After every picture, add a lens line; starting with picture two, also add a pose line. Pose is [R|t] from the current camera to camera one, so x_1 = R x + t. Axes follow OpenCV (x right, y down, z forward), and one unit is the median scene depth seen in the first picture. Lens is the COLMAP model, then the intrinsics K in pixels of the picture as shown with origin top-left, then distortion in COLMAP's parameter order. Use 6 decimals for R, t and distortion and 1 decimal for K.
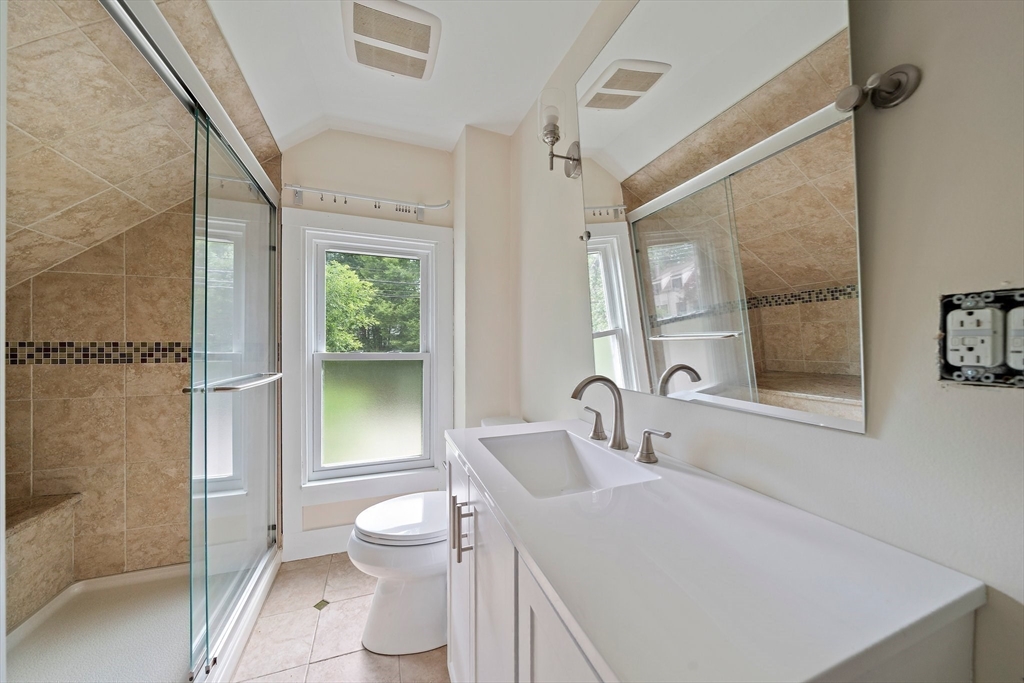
lens RADIAL K [[352.1, 0, 512.3], [0, 352.1, 347.1], [0, 0, 1]] dist [-0.006203, 0.000374]
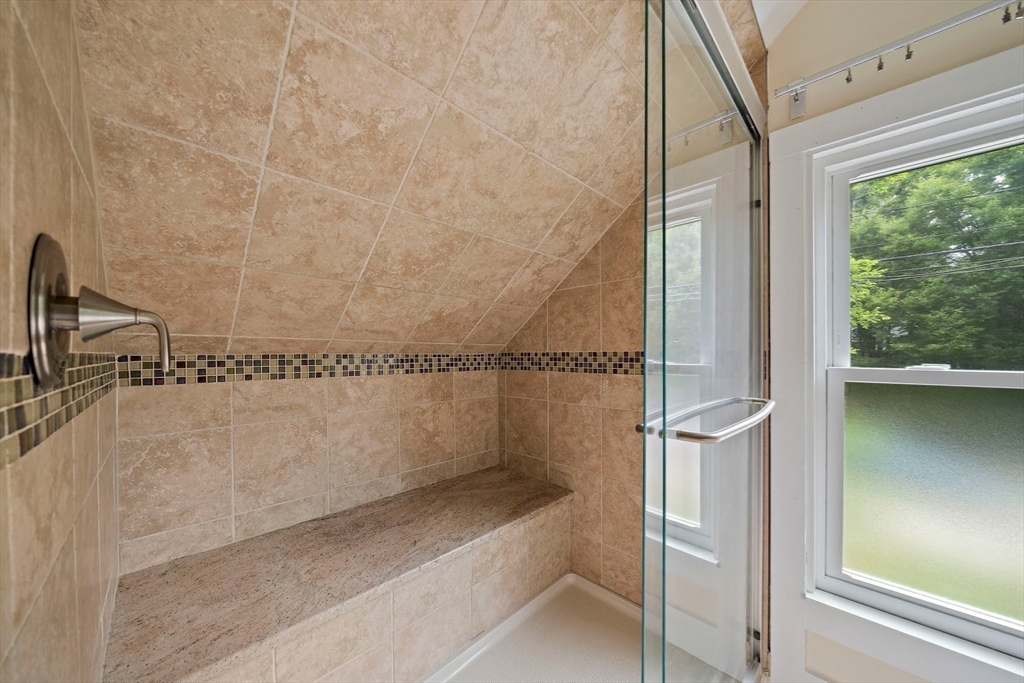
lens RADIAL K [[352.1, 0, 507.7], [0, 352.1, 354.8], [0, 0, 1]] dist [-0.006203, 0.000374]
pose [[0.397313, -0.000087, -0.917683, -0.310517], [0.003919, 0.999991, 0.001602, -0.008626], [0.917675, -0.004233, 0.397309, 0.371713]]
